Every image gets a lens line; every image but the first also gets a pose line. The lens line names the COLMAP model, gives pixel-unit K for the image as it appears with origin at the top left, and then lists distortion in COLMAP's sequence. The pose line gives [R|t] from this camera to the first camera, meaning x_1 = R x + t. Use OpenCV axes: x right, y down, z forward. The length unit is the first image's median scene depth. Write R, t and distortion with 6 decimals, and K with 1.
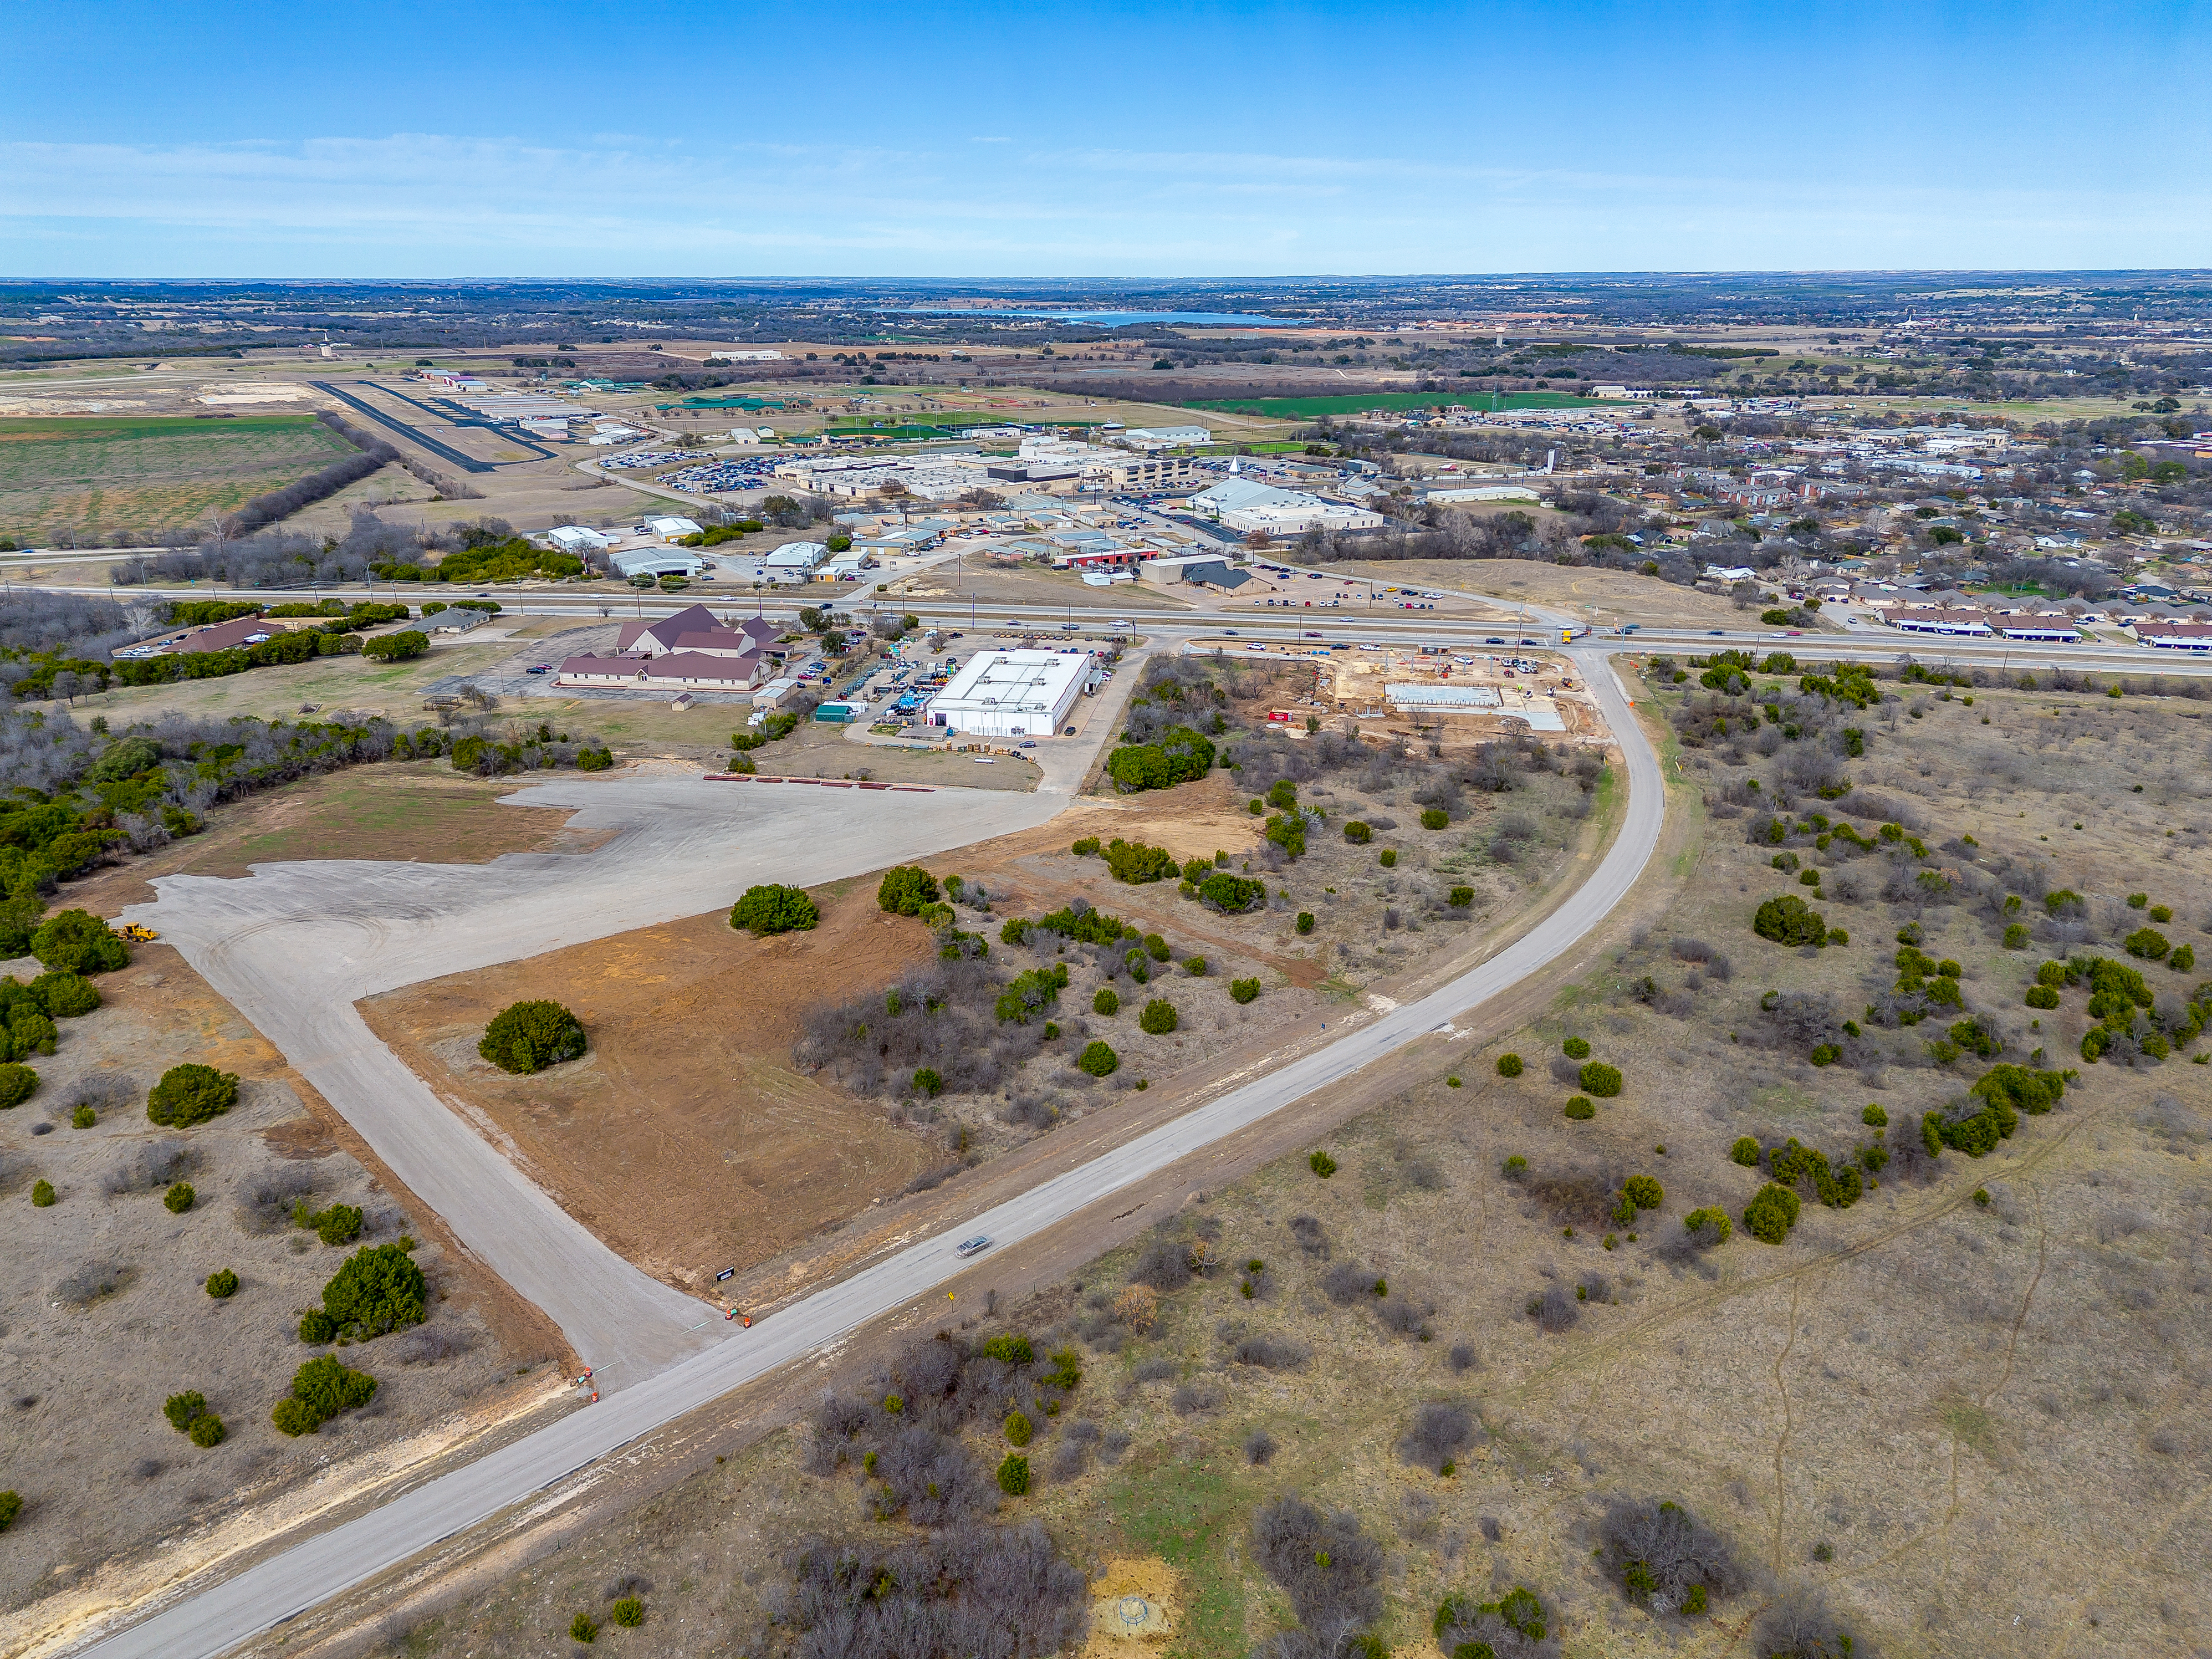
lens RADIAL K [[1540.5, 0, 1103.6], [0, 1540.5, 874.6], [0, 0, 1]] dist [0.068817, -0.064832]
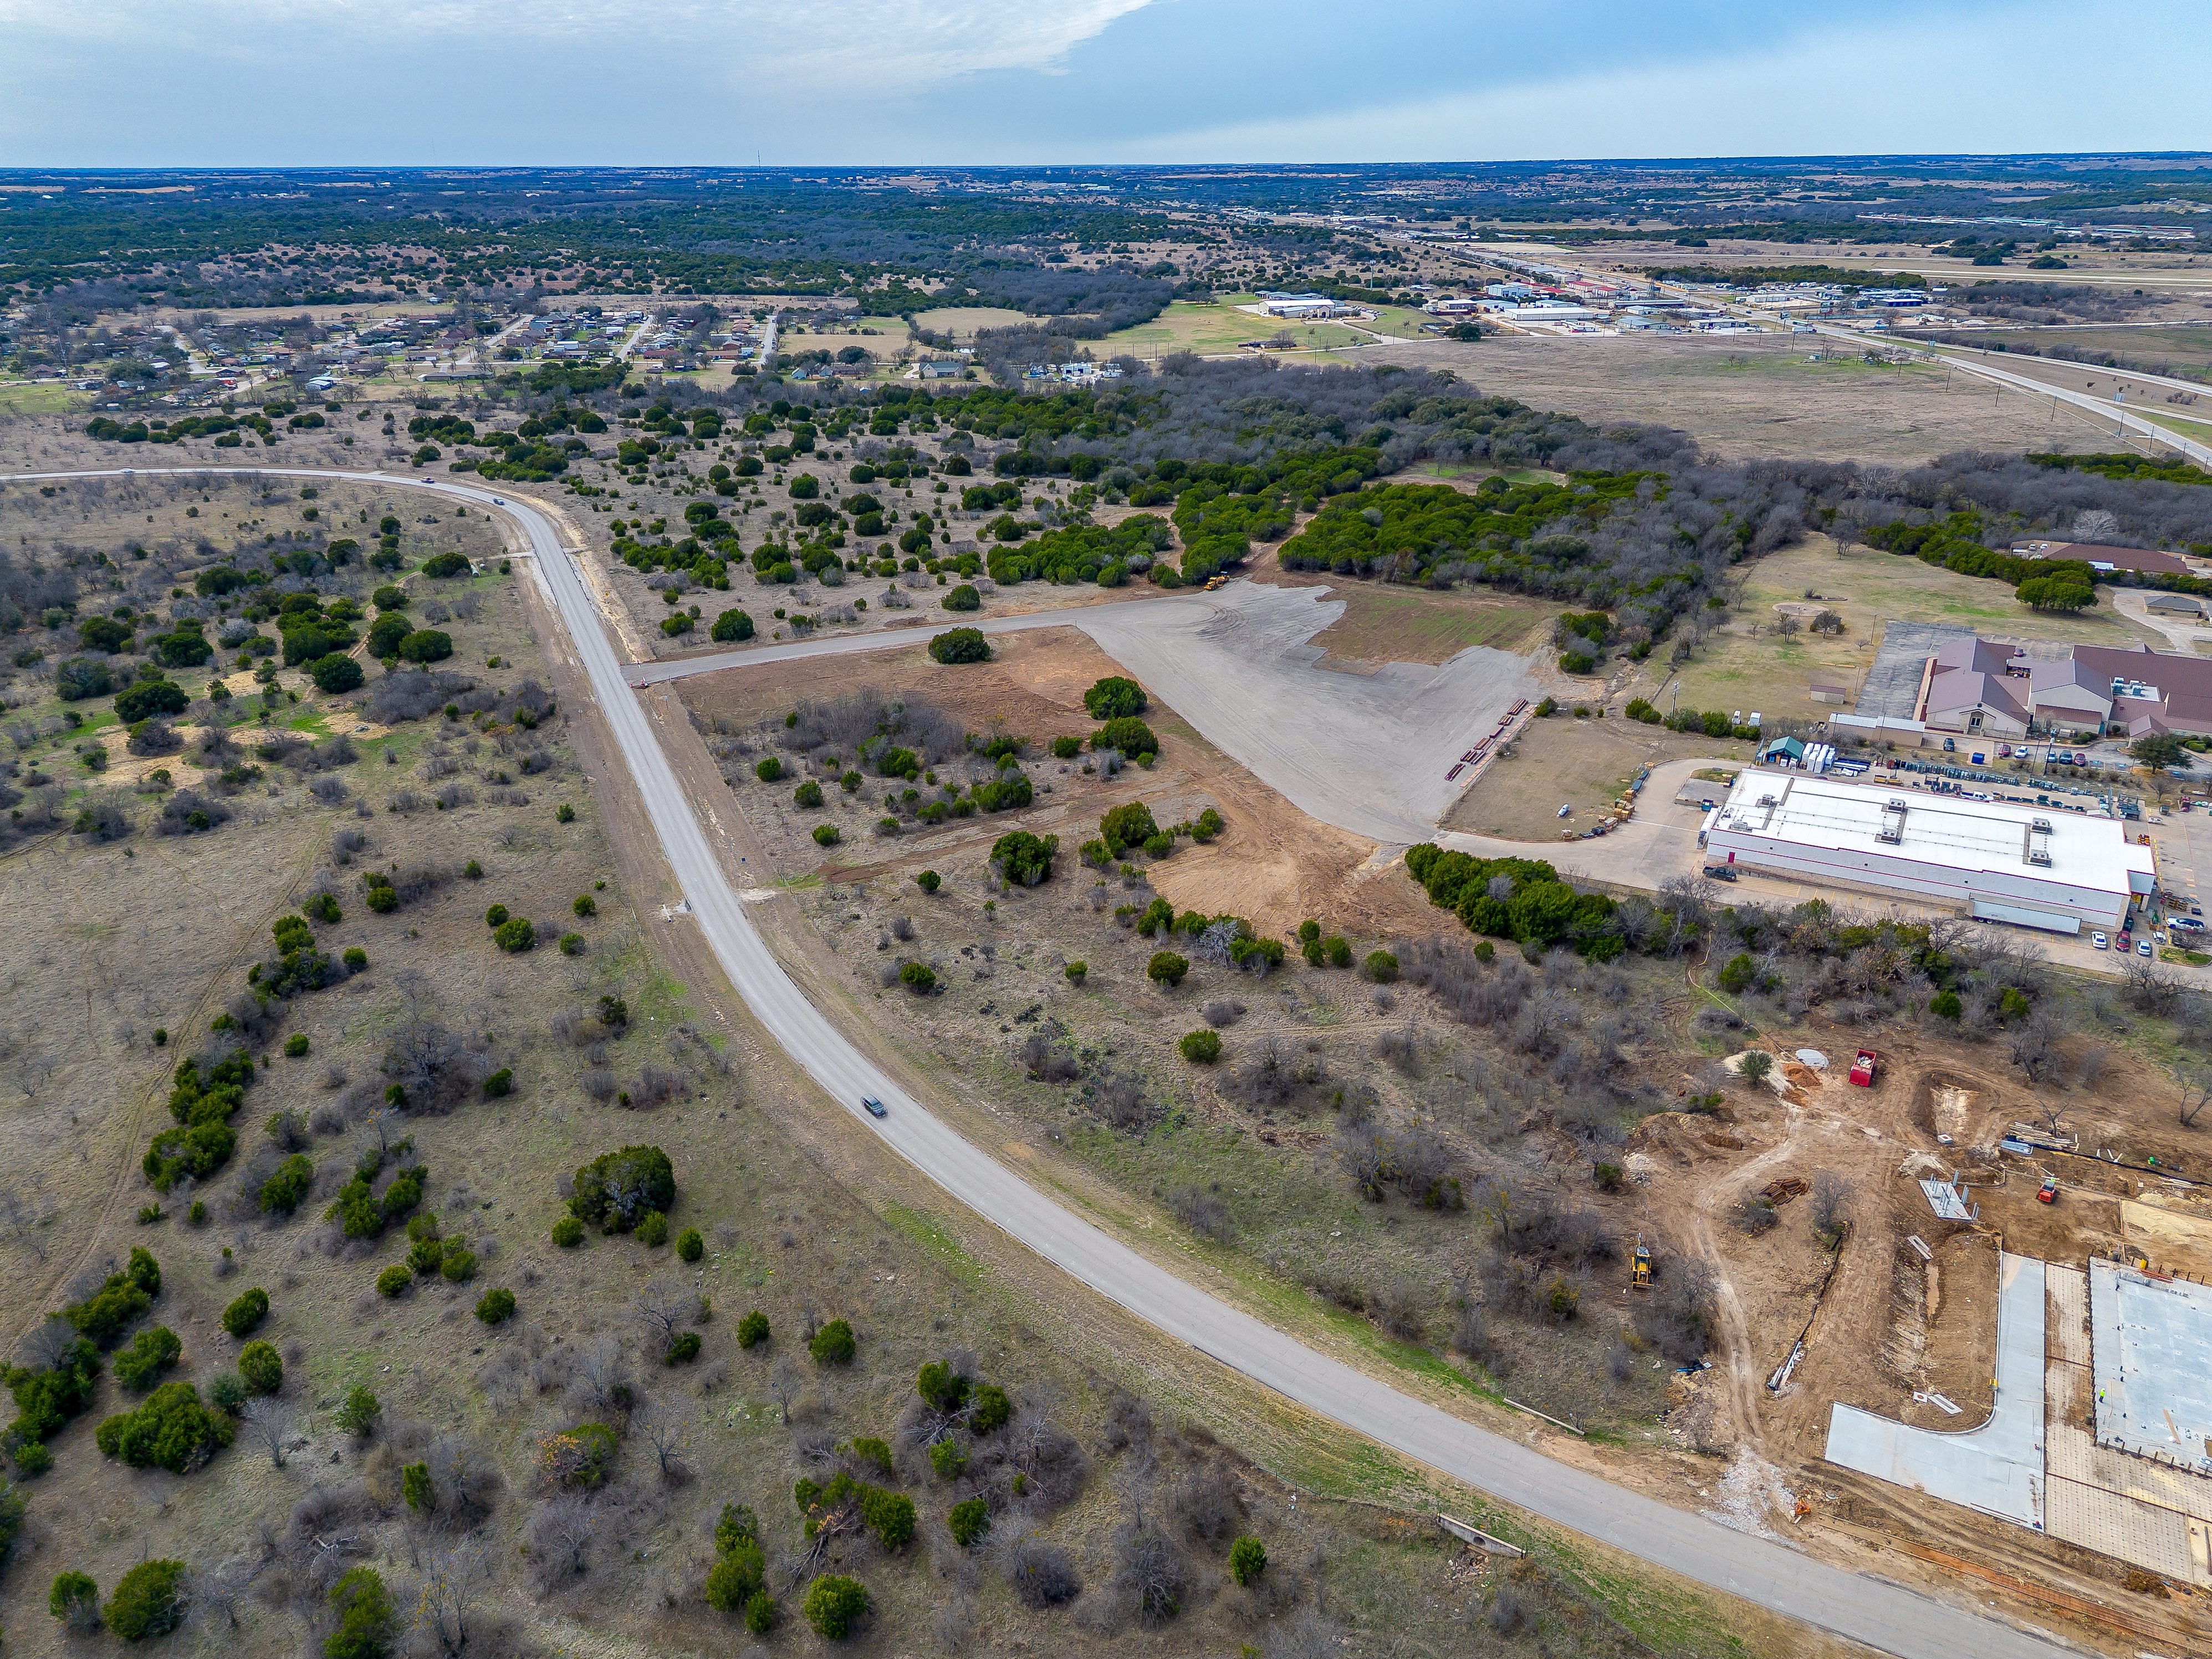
lens RADIAL K [[1558.8, 0, 1106.0], [0, 1558.8, 829.5], [0, 0, 1]] dist [0.067537, -0.065875]
pose [[-0.345170, 0.368830, -0.863031, 0.900167], [-0.330837, 0.812706, 0.479642, -0.484781], [0.878296, 0.451080, -0.158499, 1.230262]]
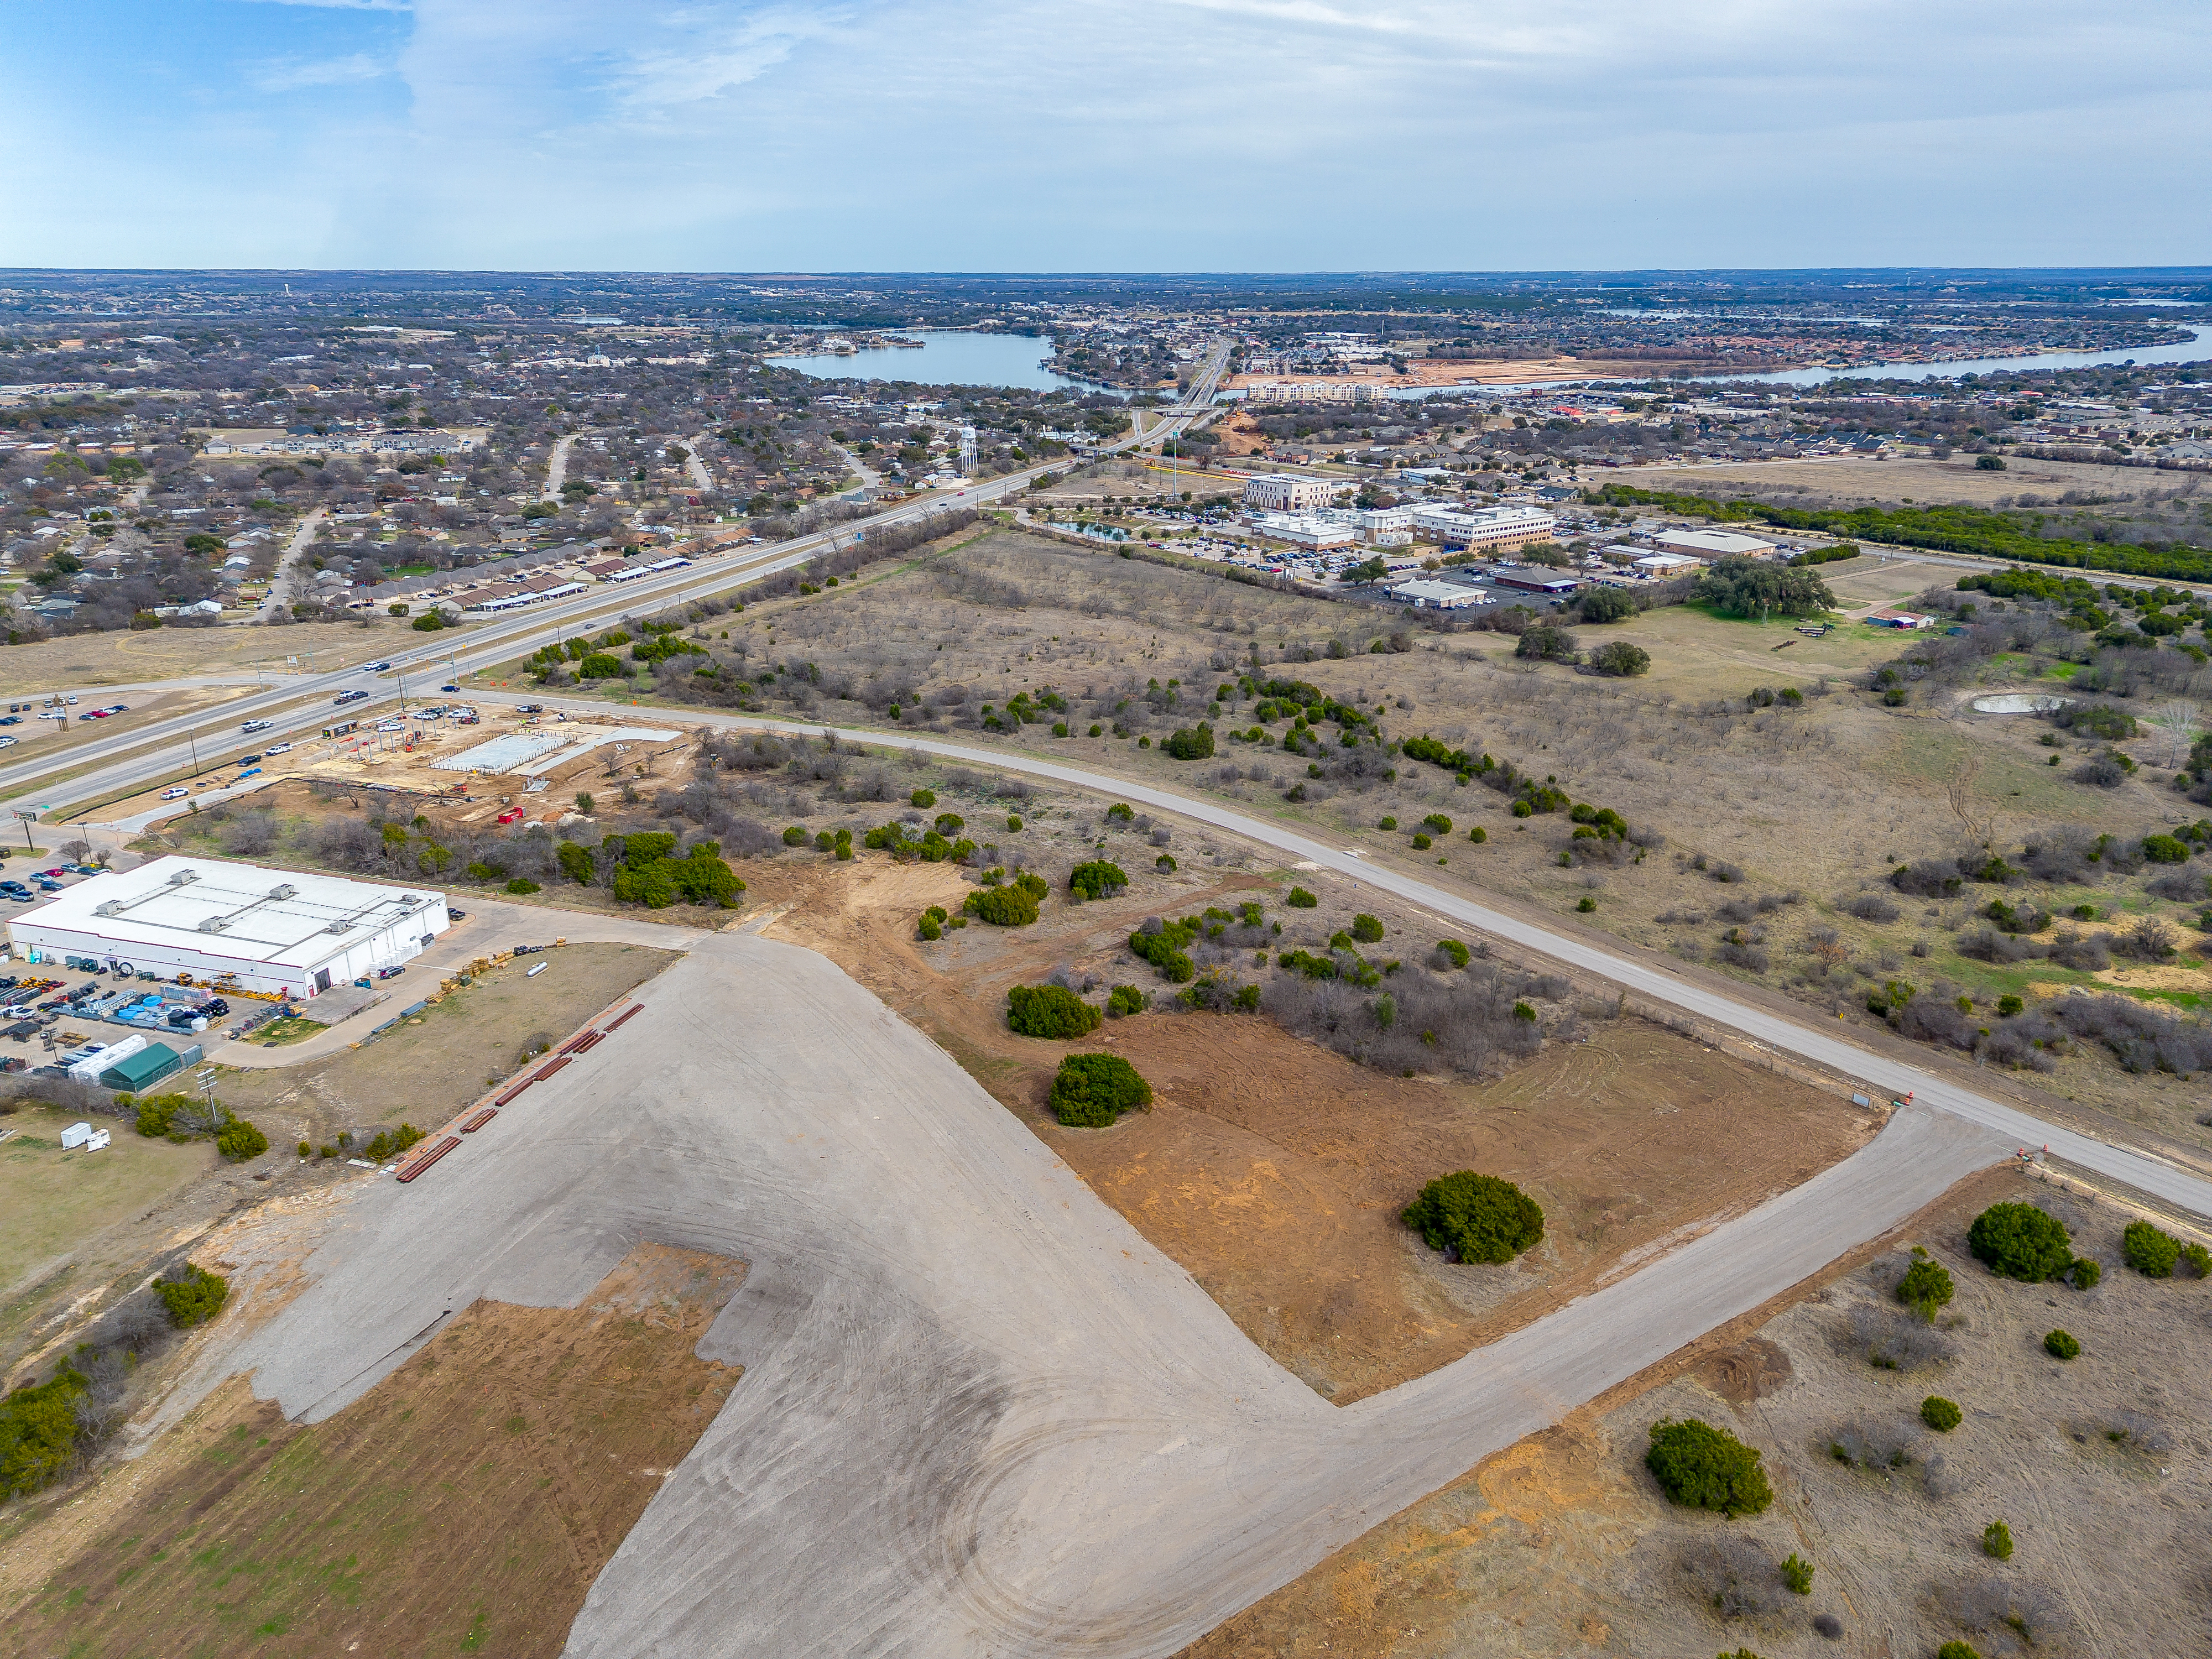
lens RADIAL K [[1558.7, 0, 1106.0], [0, 1558.7, 829.5], [0, 0, 1]] dist [0.067537, -0.065875]
pose [[0.145303, -0.332370, 0.931889, -0.901085], [0.358479, 0.895572, 0.263521, -0.298256], [-0.922160, 0.295773, 0.249277, 0.754799]]
